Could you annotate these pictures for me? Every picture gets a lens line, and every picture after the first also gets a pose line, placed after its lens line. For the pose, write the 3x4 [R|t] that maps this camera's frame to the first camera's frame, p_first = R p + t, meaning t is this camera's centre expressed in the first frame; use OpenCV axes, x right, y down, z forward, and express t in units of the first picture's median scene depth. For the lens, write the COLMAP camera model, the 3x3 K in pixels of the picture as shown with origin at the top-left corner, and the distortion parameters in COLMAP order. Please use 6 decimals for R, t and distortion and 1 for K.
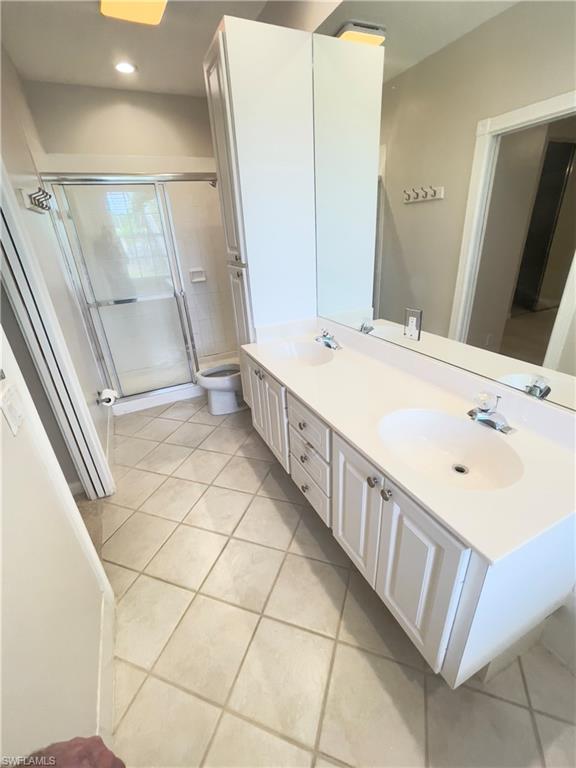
lens RADIAL K [[332.4, 0, 284.0], [0, 332.4, 383.1], [0, 0, 1]] dist [0.000423, 0.000274]
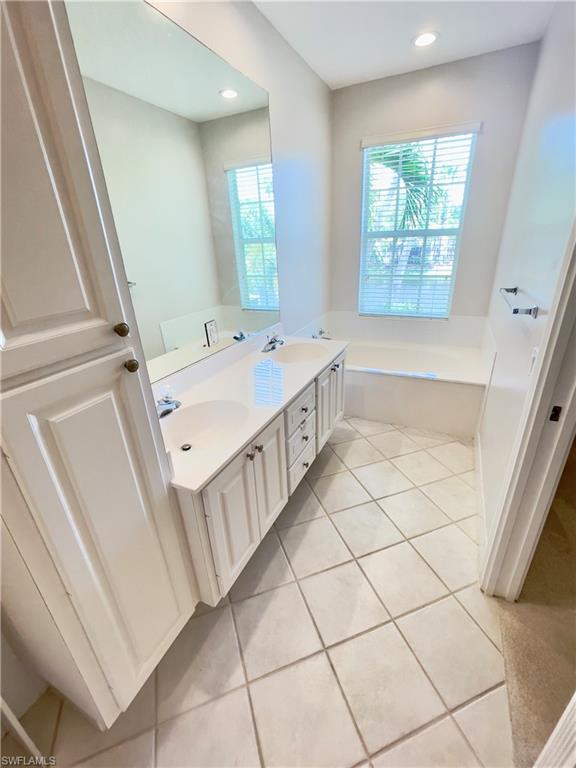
lens RADIAL K [[332.4, 0, 284.0], [0, 332.4, 383.1], [0, 0, 1]] dist [0.000423, 0.000274]
pose [[-0.625098, -0.234059, 0.744627, -0.623623], [0.388961, 0.733689, 0.557145, -0.521888], [-0.676729, 0.637901, -0.367588, 1.160799]]
